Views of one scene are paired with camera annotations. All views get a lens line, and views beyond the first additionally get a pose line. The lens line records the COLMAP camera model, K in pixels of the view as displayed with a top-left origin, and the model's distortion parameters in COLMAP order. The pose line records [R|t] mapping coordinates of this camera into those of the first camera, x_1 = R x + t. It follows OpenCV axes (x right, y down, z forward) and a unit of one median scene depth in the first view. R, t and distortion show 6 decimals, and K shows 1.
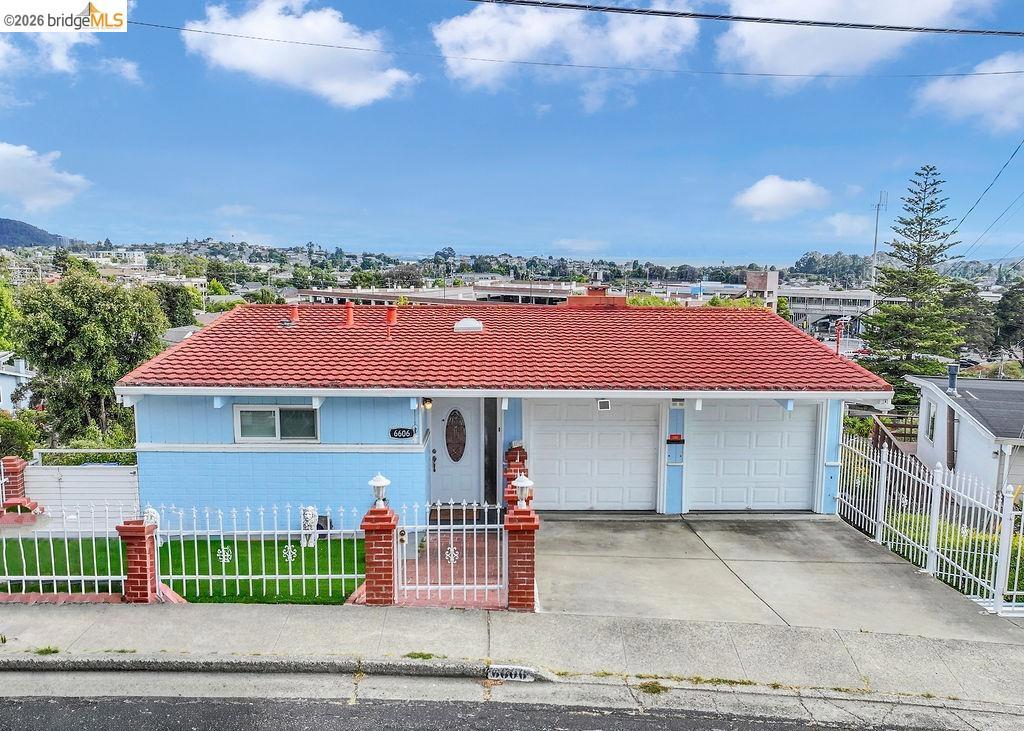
lens RADIAL K [[856.4, 0, 536.0], [0, 856.4, 394.1], [0, 0, 1]] dist [0.007593, -0.012153]
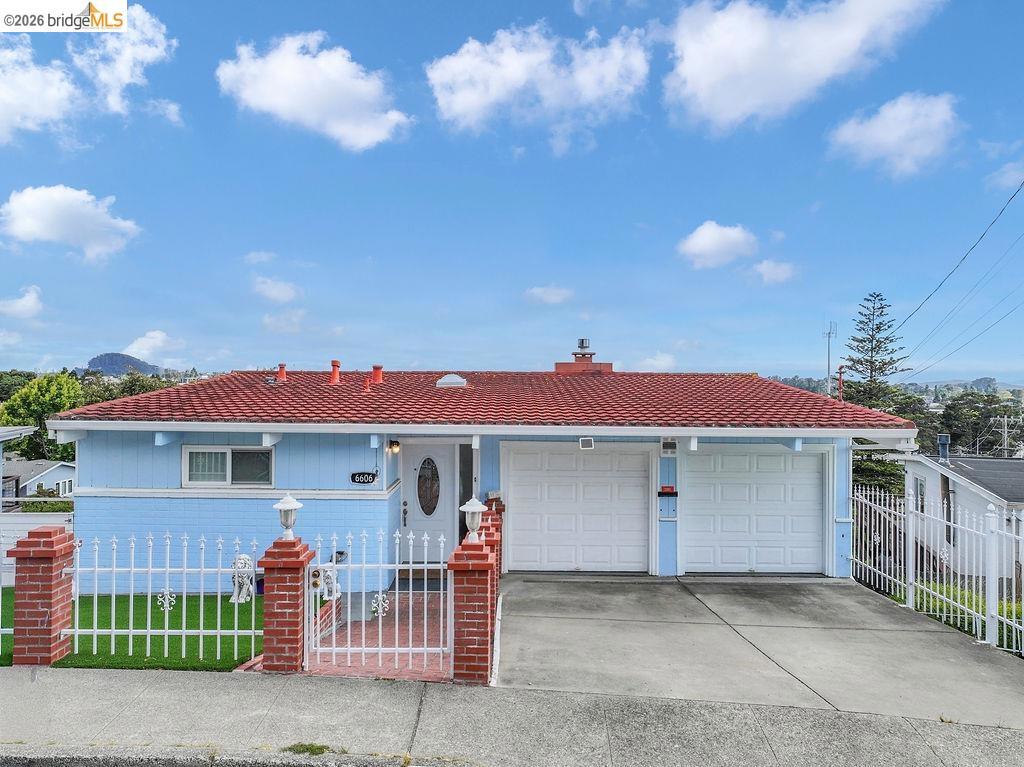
lens RADIAL K [[717.6, 0, 513.9], [0, 717.6, 380.7], [0, 0, 1]] dist [-0.004256, 0.013844]
pose [[0.999239, -0.002673, -0.038902, 0.031610], [-0.003570, 0.987184, -0.159545, 0.064775], [0.038830, 0.159563, 0.986424, 0.241291]]
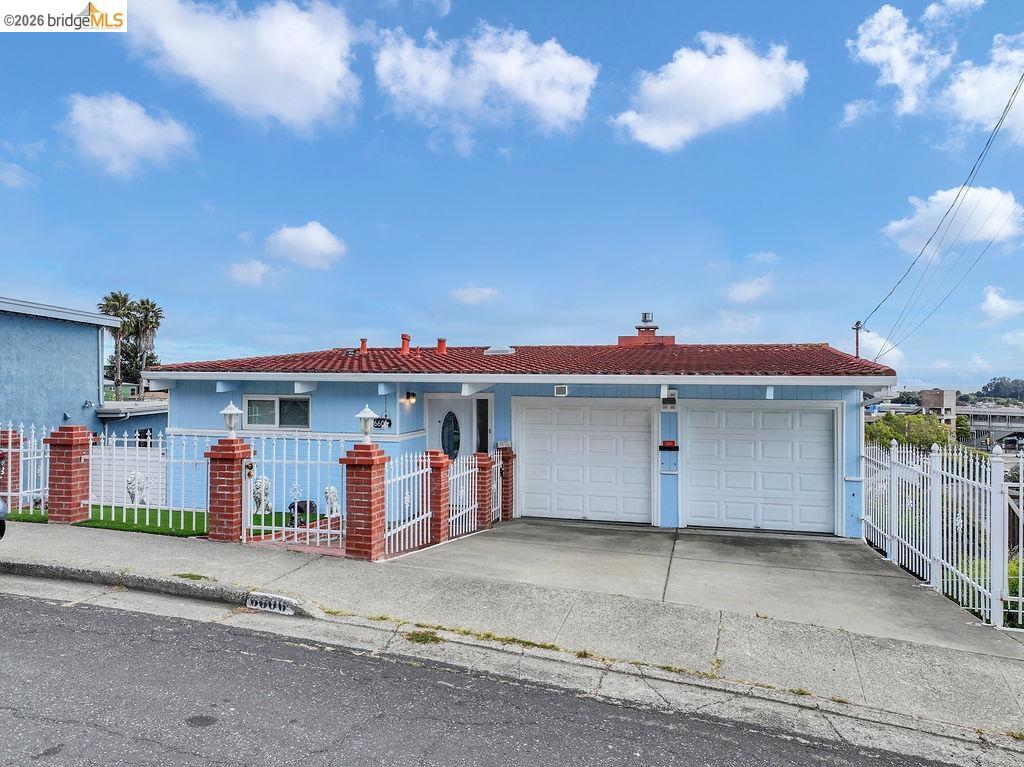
lens RADIAL K [[717.6, 0, 514.8], [0, 717.6, 379.7], [0, 0, 1]] dist [-0.004256, 0.013844]
pose [[0.958413, -0.005333, -0.285336, 0.248987], [-0.042187, 0.986194, -0.160133, 0.126509], [0.282250, 0.165511, 0.944956, 0.211881]]
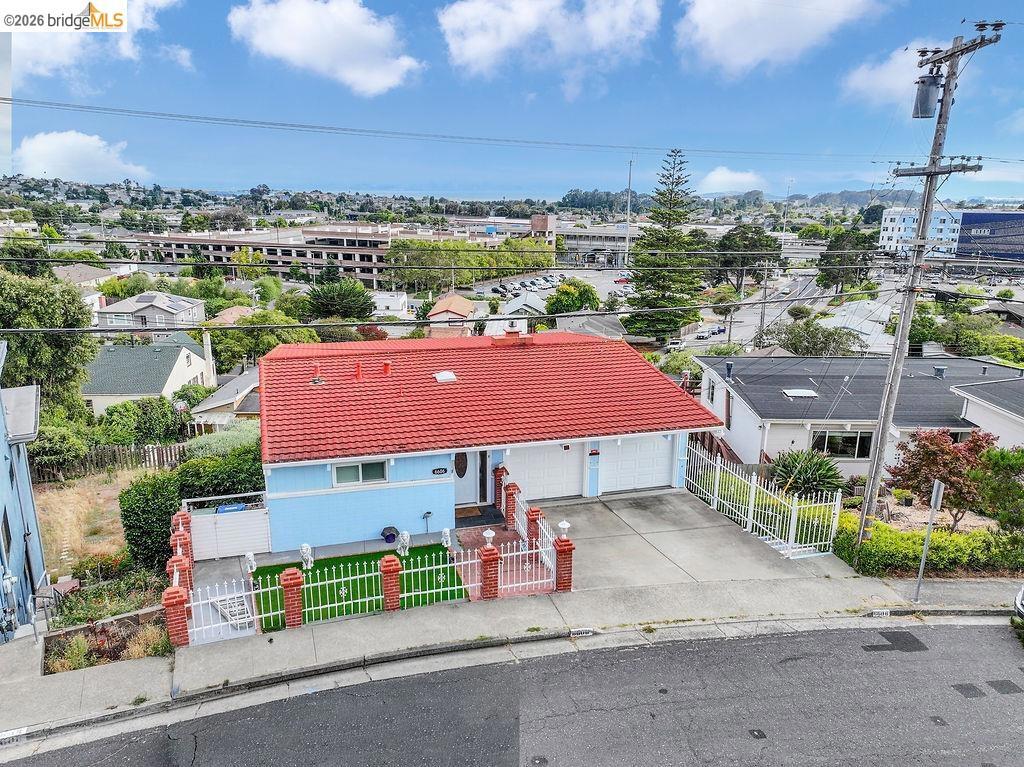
lens RADIAL K [[717.6, 0, 511.9], [0, 717.6, 386.2], [0, 0, 1]] dist [-0.004256, 0.013844]
pose [[0.974445, -0.060393, 0.216357, -0.303765], [0.036563, 0.992979, 0.112501, -0.254213], [-0.221633, -0.101715, 0.969811, -0.297995]]
